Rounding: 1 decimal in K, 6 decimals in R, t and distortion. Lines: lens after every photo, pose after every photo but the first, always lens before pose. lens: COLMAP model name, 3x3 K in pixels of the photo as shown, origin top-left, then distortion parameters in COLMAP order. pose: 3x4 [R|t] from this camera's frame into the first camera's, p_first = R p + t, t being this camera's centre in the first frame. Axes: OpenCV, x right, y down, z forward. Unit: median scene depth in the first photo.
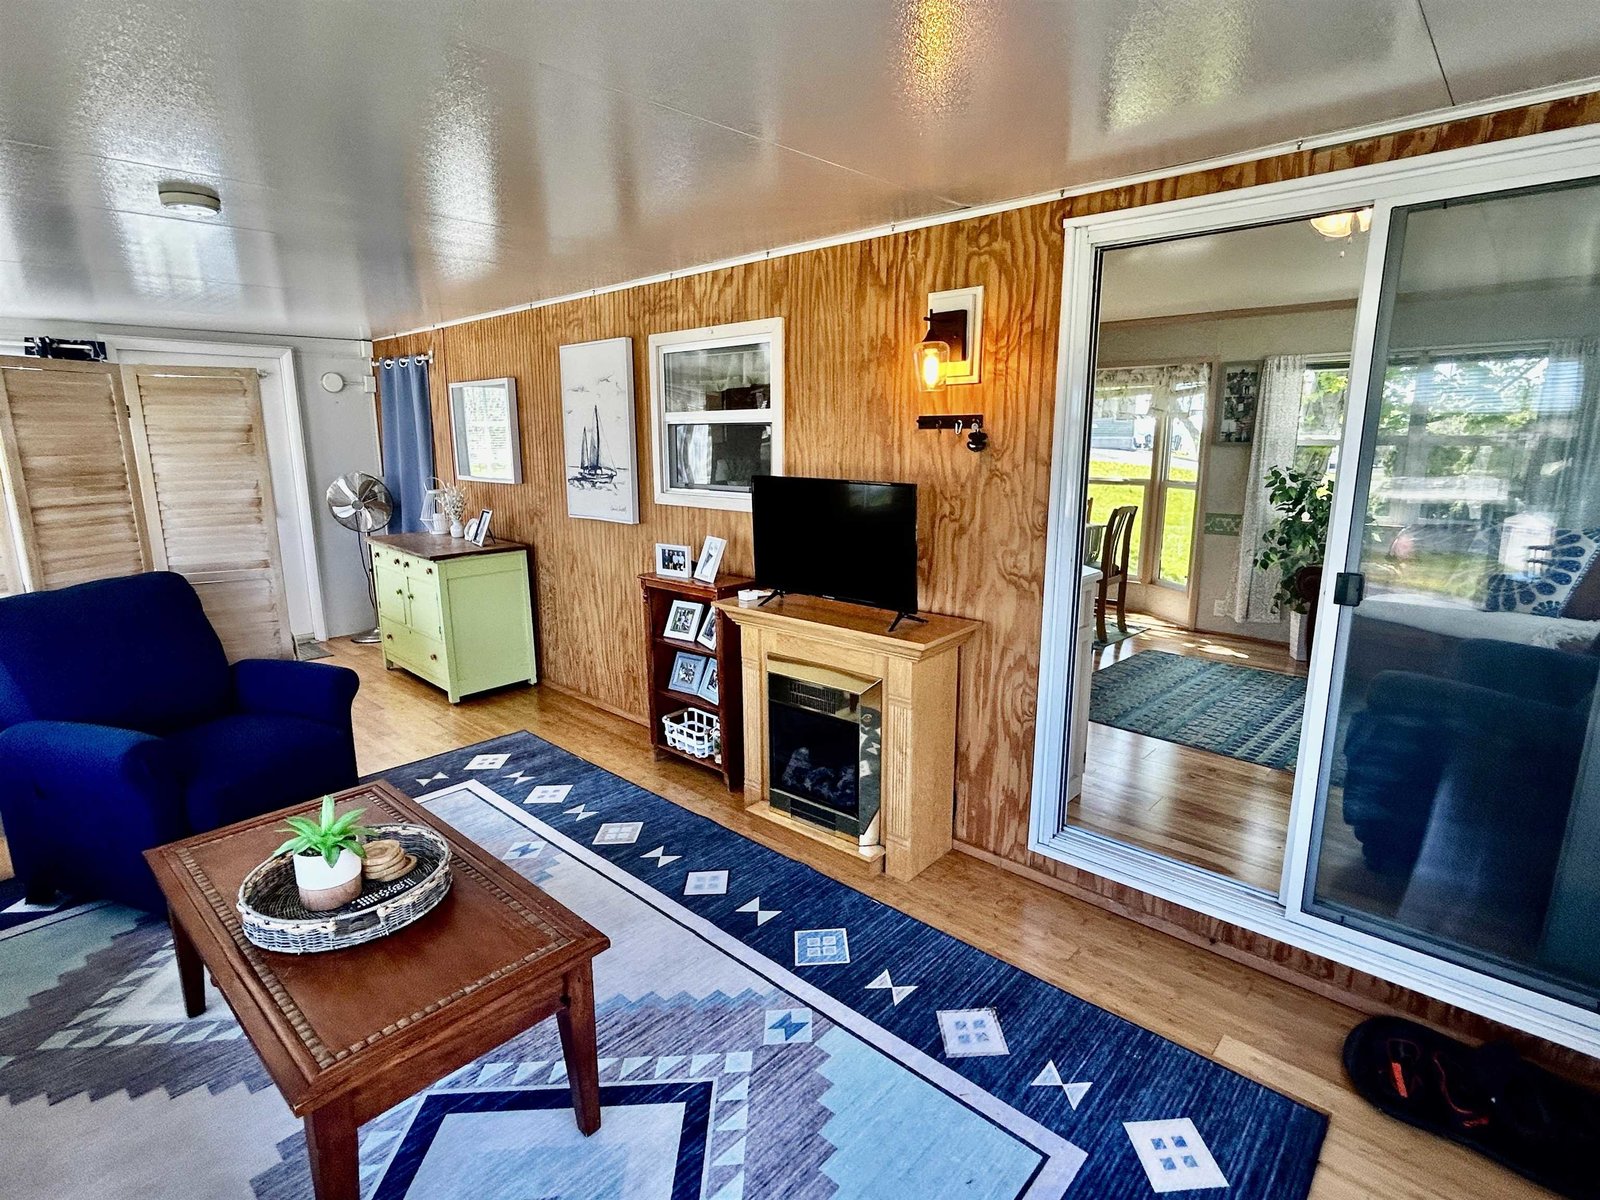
lens RADIAL K [[808.4, 0, 805.0], [0, 808.4, 601.3], [0, 0, 1]] dist [0.003332, 0.001266]
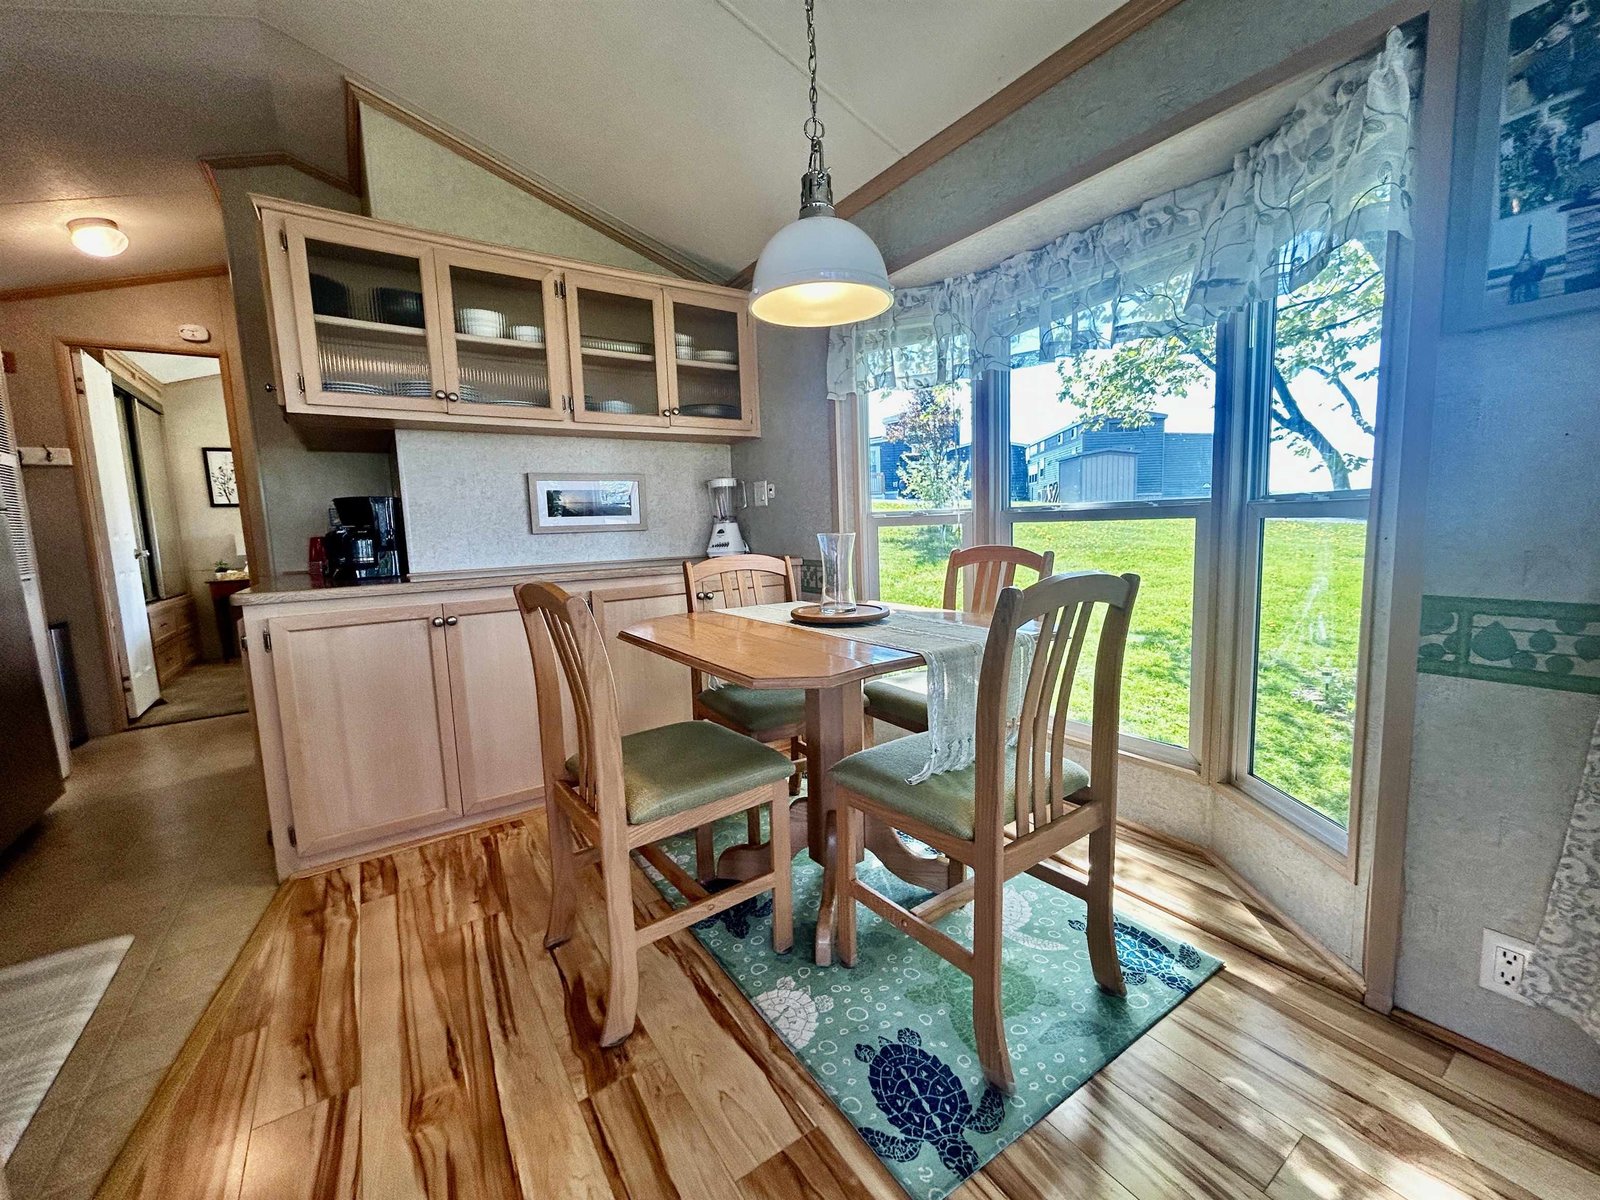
lens RADIAL K [[643.9, 0, 801.6], [0, 643.9, 594.6], [0, 0, 1]] dist [-0.002042, 0.000027]
pose [[0.972652, -0.007925, -0.232133, 0.376006], [-0.010542, 0.996881, -0.078208, -0.099287], [0.232029, 0.078516, 0.969535, 0.814265]]
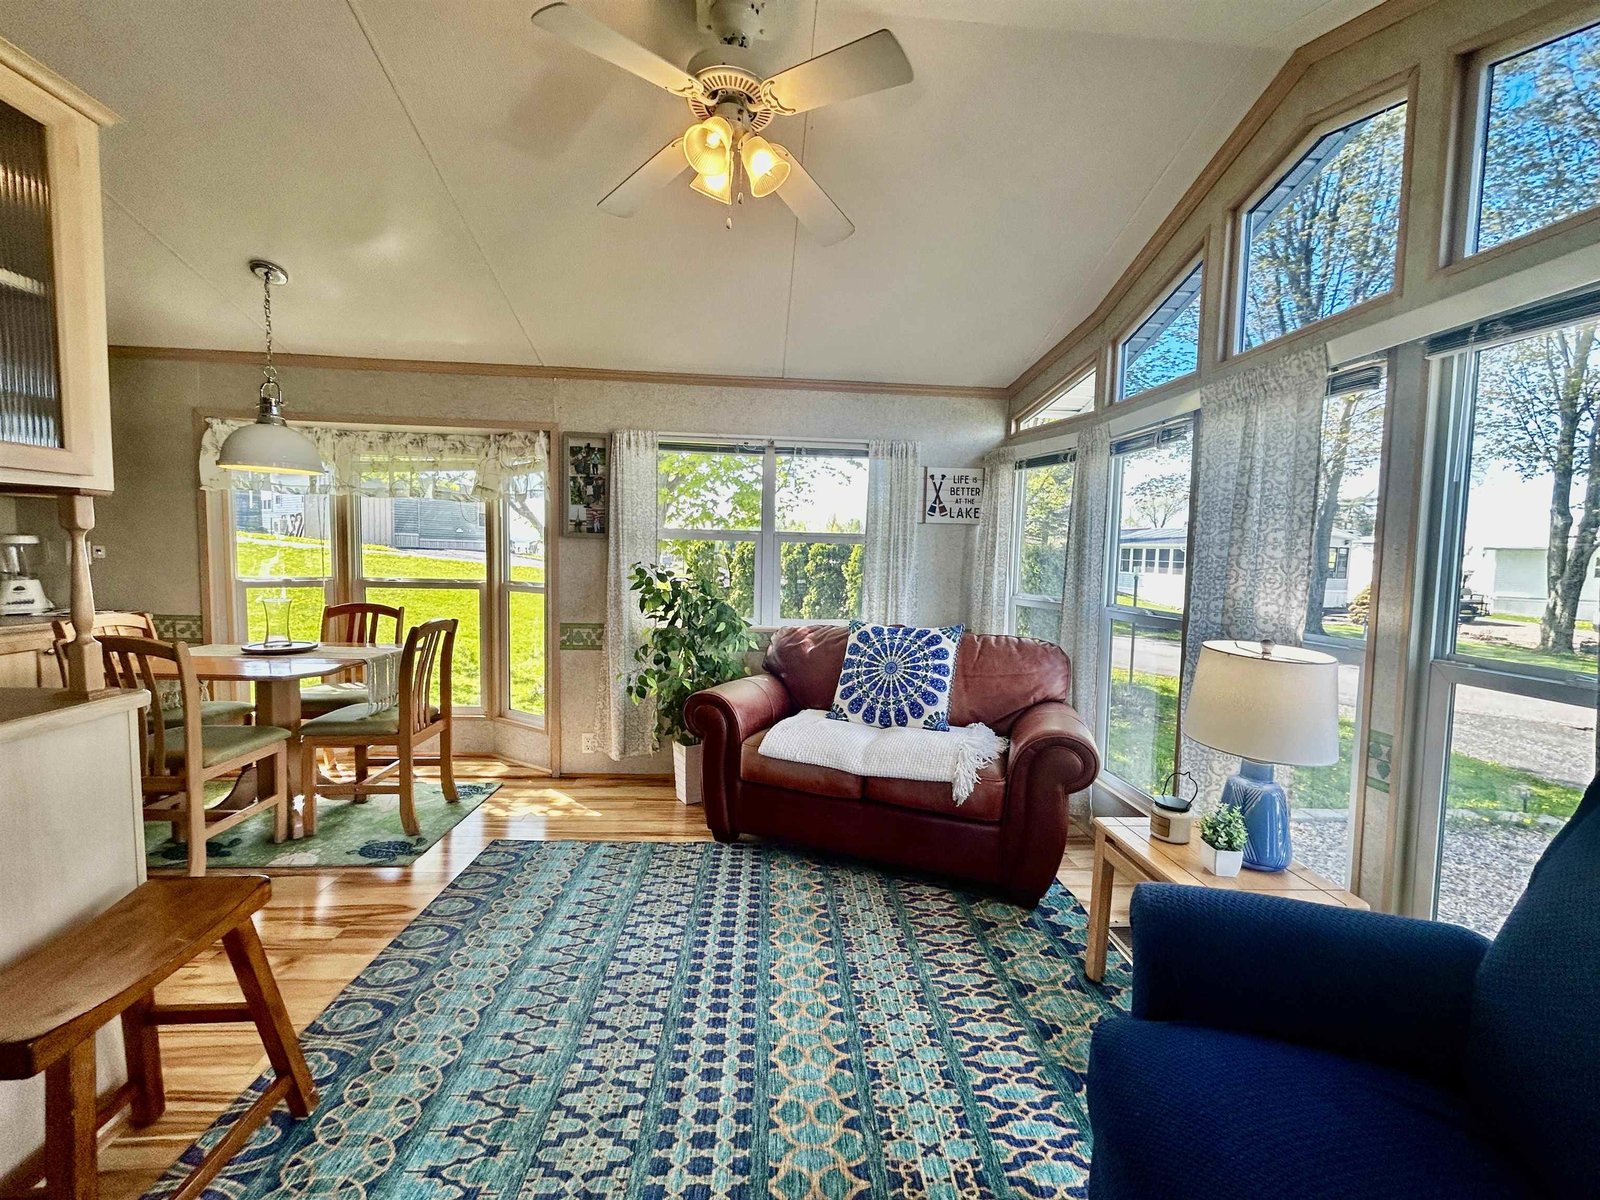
lens RADIAL K [[643.9, 0, 799.8], [0, 643.9, 598.3], [0, 0, 1]] dist [-0.002042, 0.000027]
pose [[0.687488, -0.032177, 0.725482, 0.226996], [0.117919, 0.990706, -0.067803, -0.070001], [-0.716558, 0.132161, 0.684893, 0.450686]]
